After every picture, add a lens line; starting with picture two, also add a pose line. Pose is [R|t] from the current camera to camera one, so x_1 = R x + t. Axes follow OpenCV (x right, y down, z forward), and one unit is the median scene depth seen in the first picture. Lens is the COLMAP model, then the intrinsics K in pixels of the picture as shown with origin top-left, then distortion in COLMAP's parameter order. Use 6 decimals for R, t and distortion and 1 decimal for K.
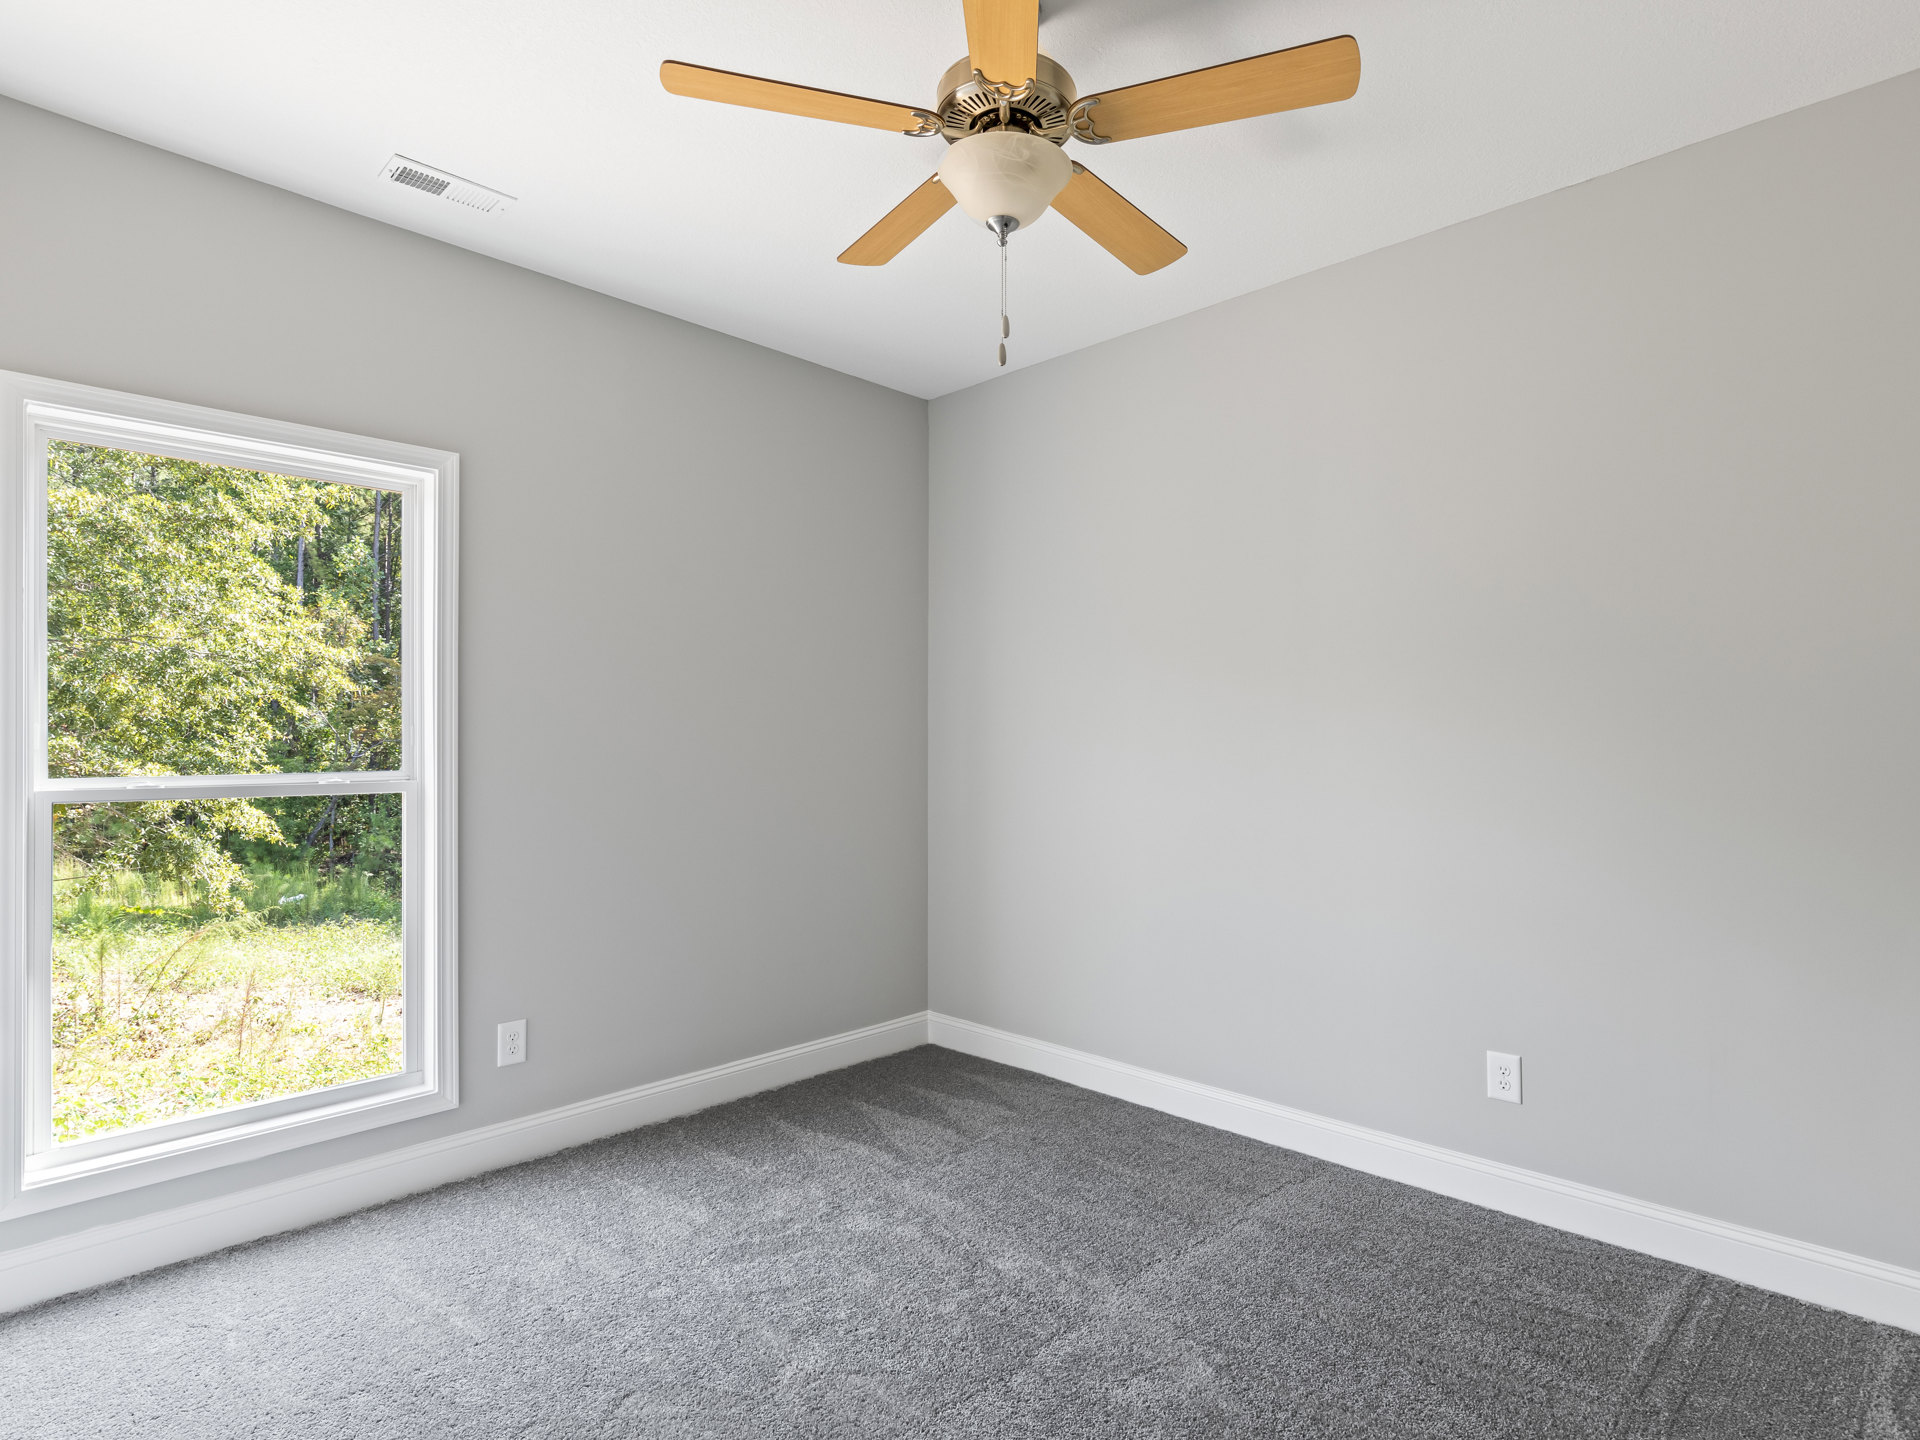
lens RADIAL K [[1013.2, 0, 968.4], [0, 1013.2, 730.8], [0, 0, 1]] dist [0.000775, -0.001501]
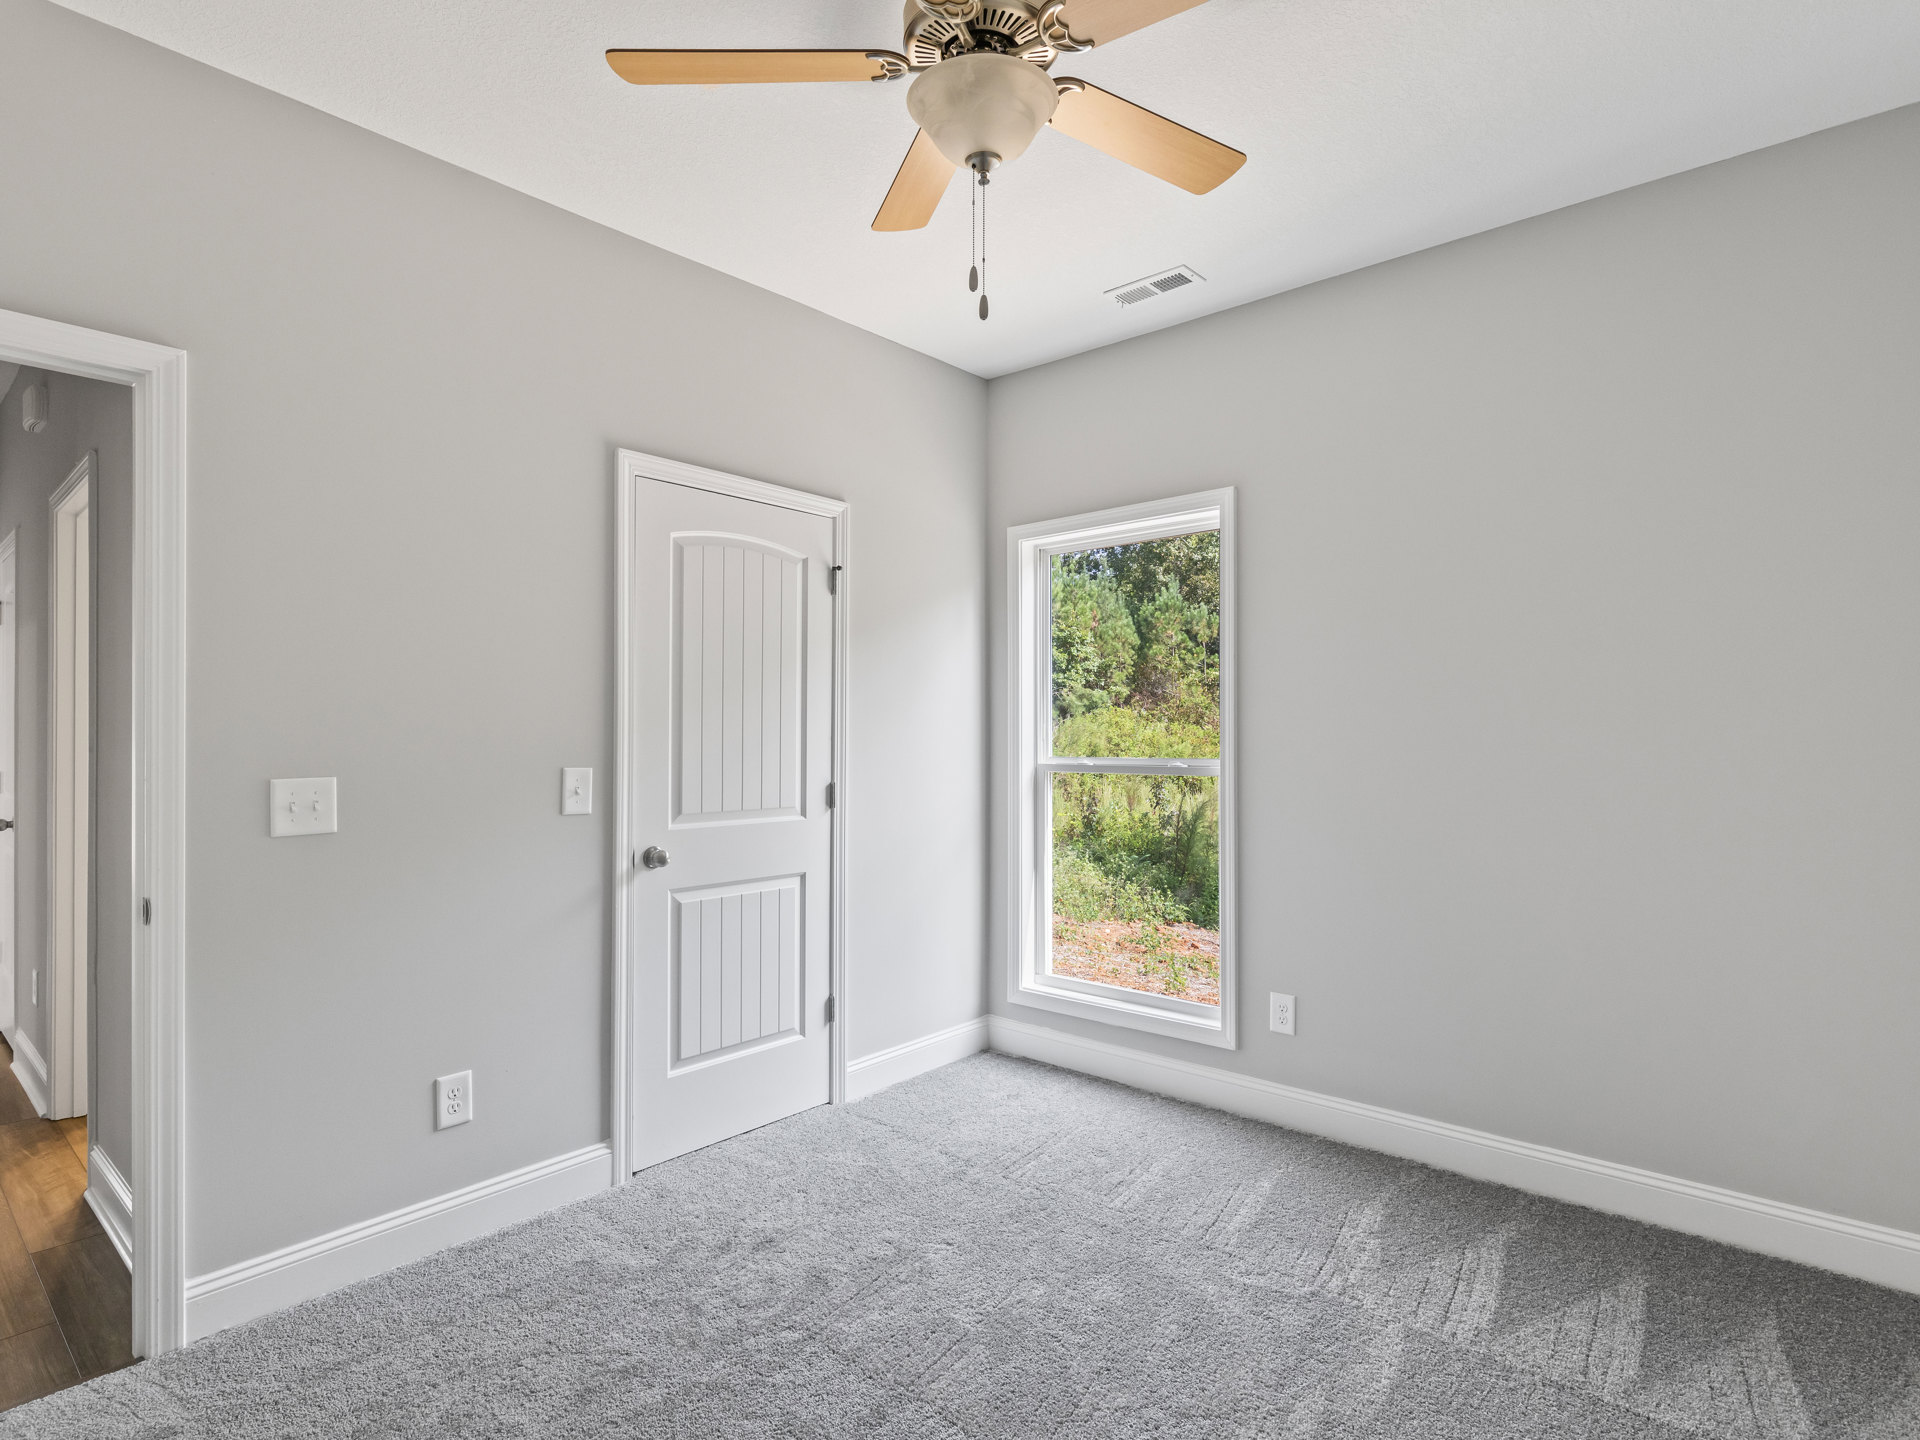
lens RADIAL K [[1013.2, 0, 968.4], [0, 1013.2, 730.8], [0, 0, 1]] dist [0.000775, -0.001501]
pose [[0.048343, -0.006014, -0.998813, 0.649636], [0.012358, 0.999909, -0.005422, 0.008694], [0.998754, -0.012081, 0.048413, 0.652197]]
